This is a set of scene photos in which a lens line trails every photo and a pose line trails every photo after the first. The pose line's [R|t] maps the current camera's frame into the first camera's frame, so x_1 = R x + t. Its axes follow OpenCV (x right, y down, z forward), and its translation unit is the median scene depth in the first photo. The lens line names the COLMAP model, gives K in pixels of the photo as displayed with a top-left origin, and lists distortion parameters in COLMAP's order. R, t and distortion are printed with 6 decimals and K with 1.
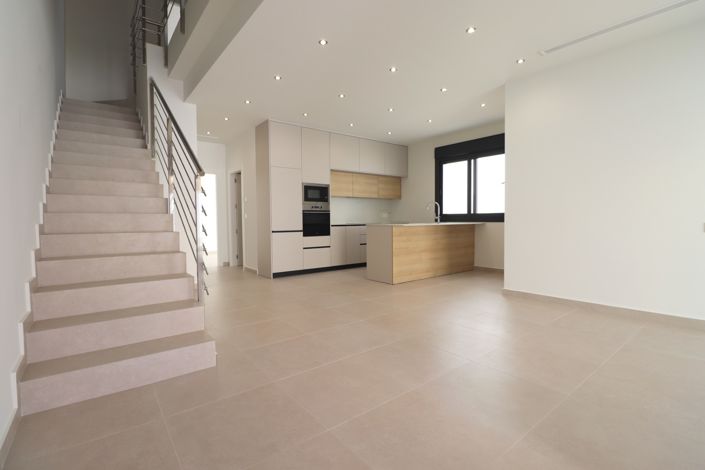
lens RADIAL K [[328.3, 0, 353.2], [0, 328.3, 230.2], [0, 0, 1]] dist [-0.000806, -0.010917]
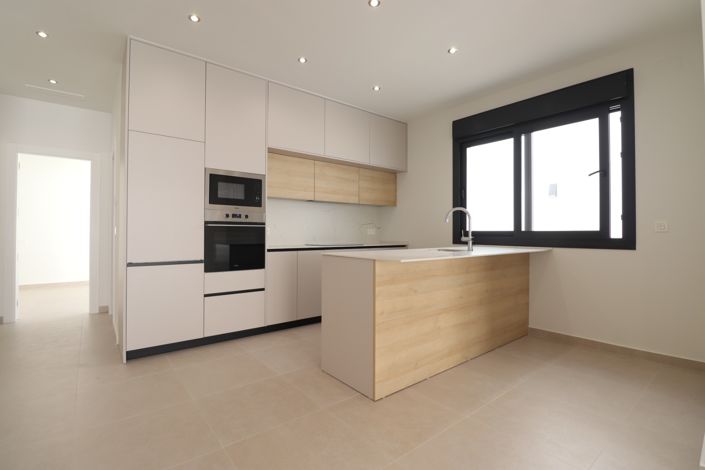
lens RADIAL K [[328.3, 0, 353.2], [0, 328.3, 230.2], [0, 0, 1]] dist [-0.000806, -0.010917]
pose [[0.999841, 0.012141, 0.013073, 0.067801], [-0.011595, 0.999091, -0.041012, -0.026655], [-0.013559, 0.040854, 0.999073, 0.455544]]
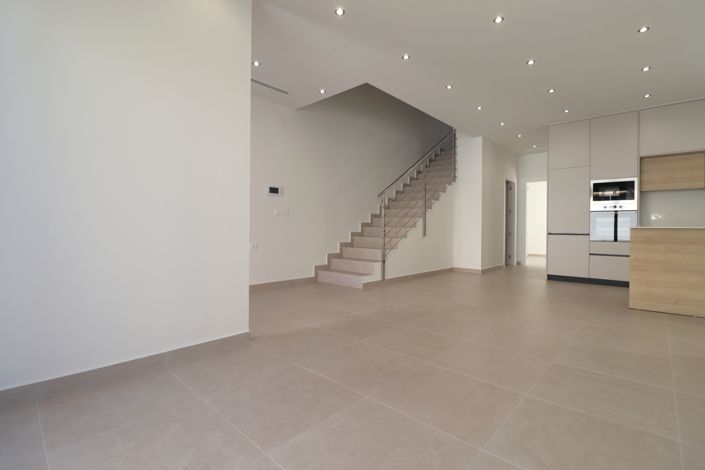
lens RADIAL K [[328.3, 0, 353.2], [0, 328.3, 230.2], [0, 0, 1]] dist [-0.000806, -0.010917]
pose [[0.162232, 0.016752, -0.986610, 0.587410], [-0.038145, 0.999215, 0.010694, 0.005189], [0.986015, 0.035899, 0.162743, 0.208237]]
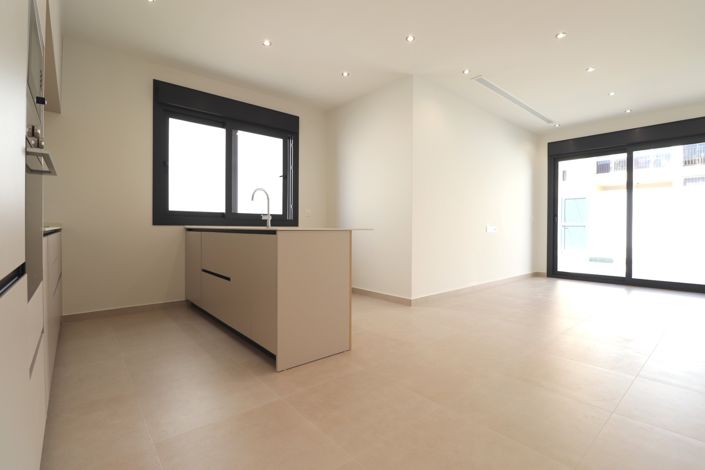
lens RADIAL K [[328.3, 0, 353.2], [0, 328.3, 230.2], [0, 0, 1]] dist [-0.000806, -0.010917]
pose [[-0.039294, 0.000783, 0.999227, -0.298915], [0.025590, 0.999672, 0.000223, -0.010832], [-0.998900, 0.025579, -0.039301, 0.801965]]
